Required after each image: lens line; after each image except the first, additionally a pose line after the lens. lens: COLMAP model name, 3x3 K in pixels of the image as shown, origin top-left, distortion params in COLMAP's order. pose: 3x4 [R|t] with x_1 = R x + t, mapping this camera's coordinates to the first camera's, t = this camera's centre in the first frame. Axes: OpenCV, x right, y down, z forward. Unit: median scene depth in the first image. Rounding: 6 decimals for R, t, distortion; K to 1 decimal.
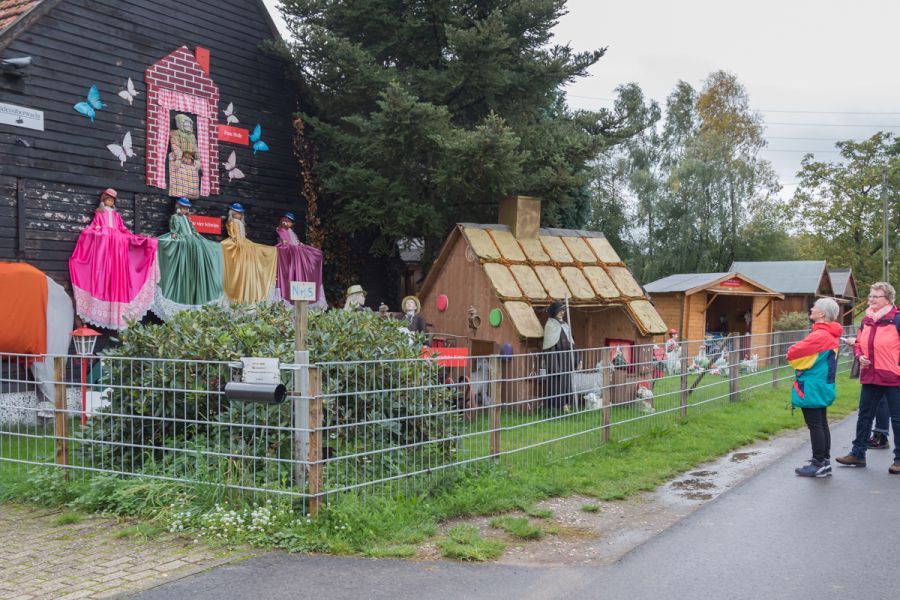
lens RADIAL K [[987.6, 0, 450.2], [0, 987.6, 298.0], [0, 0, 1]] dist [-0.012631, 0.000000]
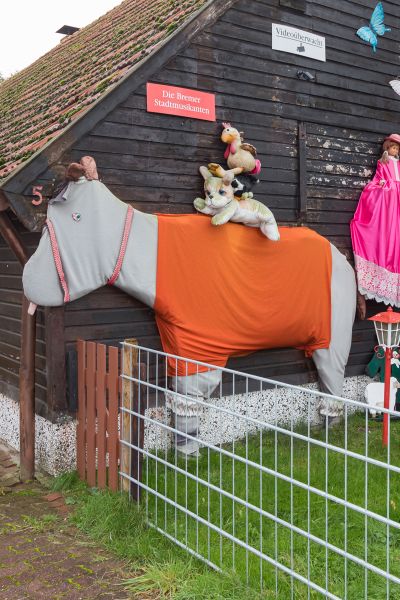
lens RADIAL K [[658.4, 0, 200.5], [0, 658.4, 300.0], [0, 0, 1]] dist [-0.012631, 0.000000]
pose [[0.910116, 0.023155, -0.413705, -0.276504], [0.007508, 0.997352, 0.072338, -0.015128], [0.414285, -0.068942, 0.907532, 0.452860]]
